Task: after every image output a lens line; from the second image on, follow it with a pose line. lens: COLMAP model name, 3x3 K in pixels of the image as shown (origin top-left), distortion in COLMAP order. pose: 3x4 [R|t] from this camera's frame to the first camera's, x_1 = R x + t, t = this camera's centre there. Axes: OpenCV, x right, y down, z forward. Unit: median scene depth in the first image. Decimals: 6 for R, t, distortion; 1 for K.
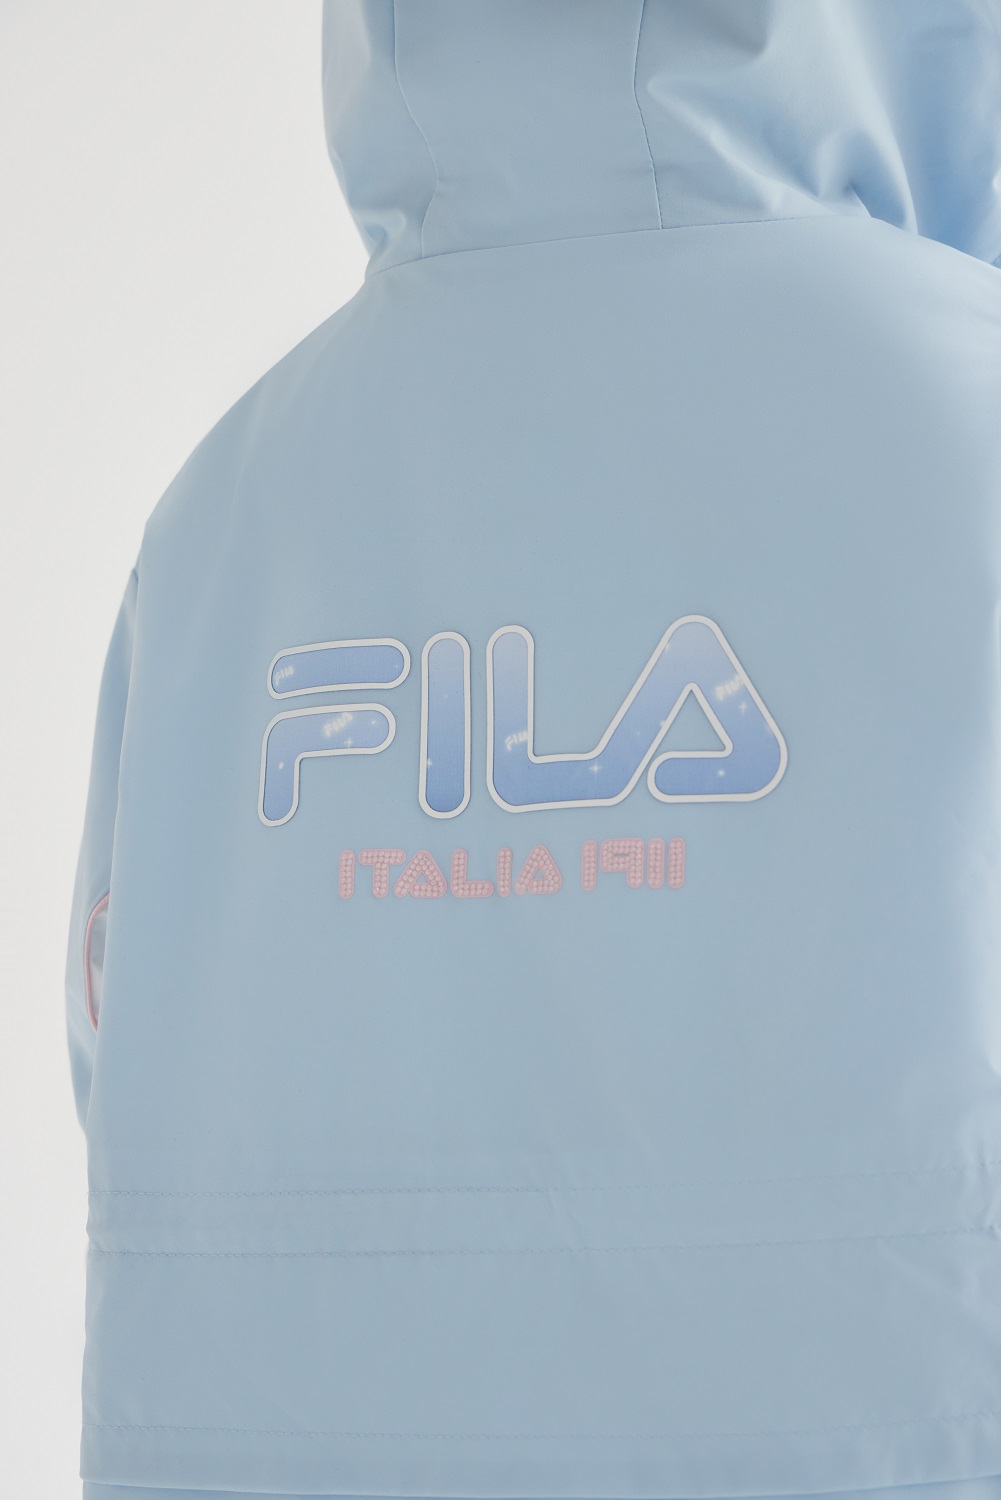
lens RADIAL K [[2959.3, 0, 500.5], [0, 2959.3, 750.0], [0, 0, 1]] dist [0.028582, 0.284714]
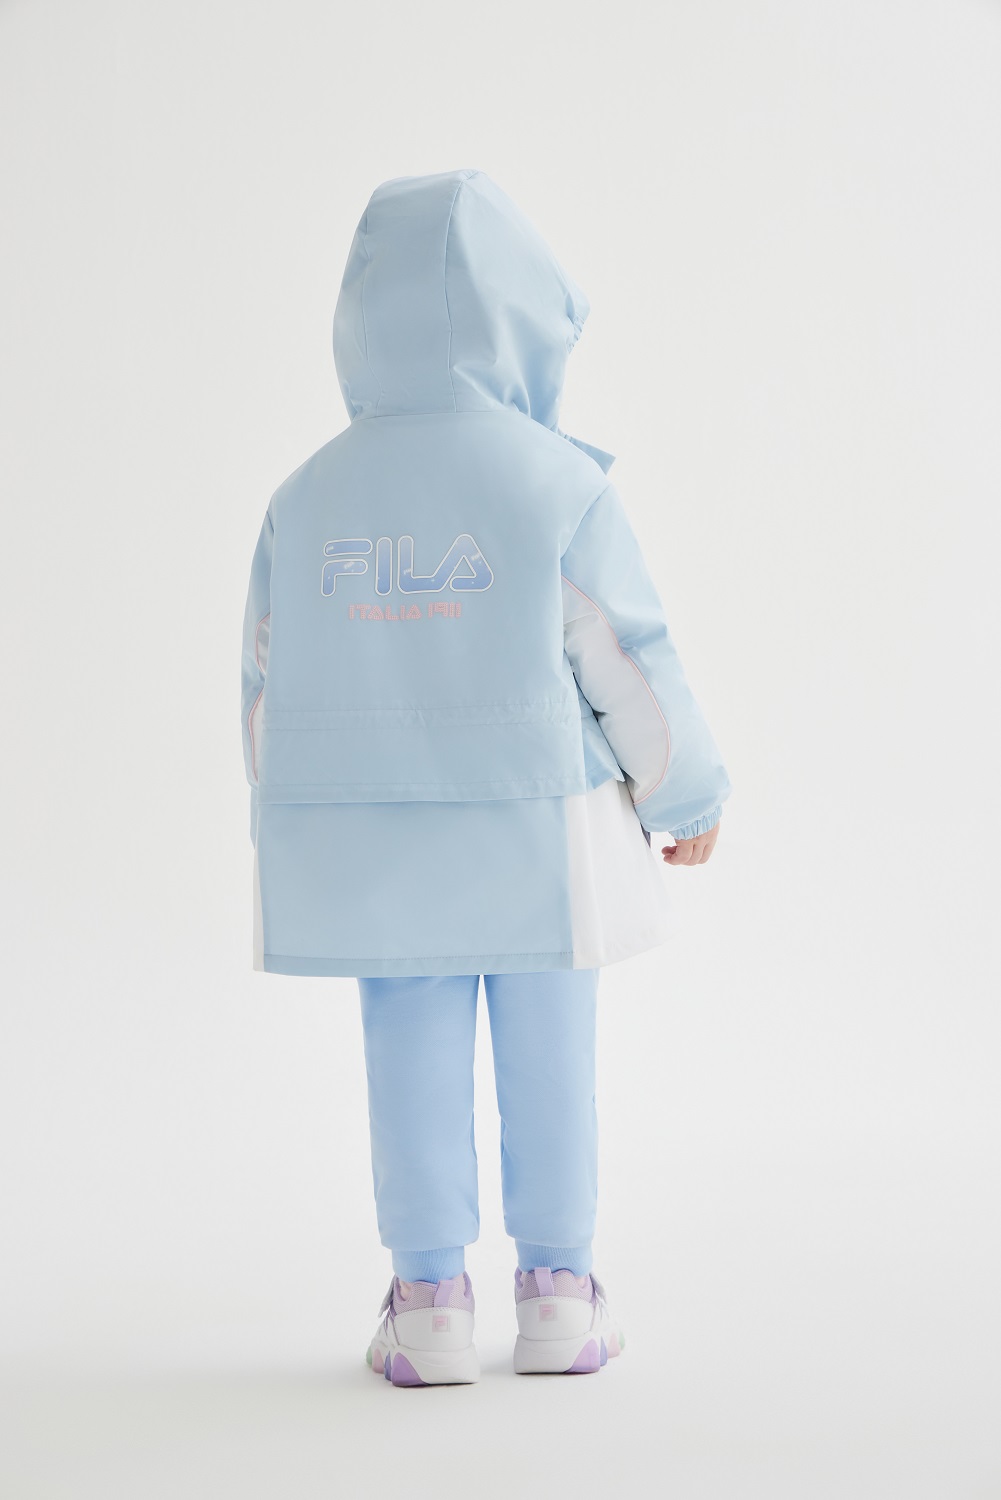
lens RADIAL K [[3192.4, 0, 500.5], [0, 3192.4, 750.0], [0, 0, 1]] dist [0.063864, 0.039731]
pose [[0.986089, 0.037089, 0.162028, -0.437485], [-0.027536, 0.997769, -0.060815, 0.387610], [-0.163922, 0.055508, 0.984910, -2.332947]]
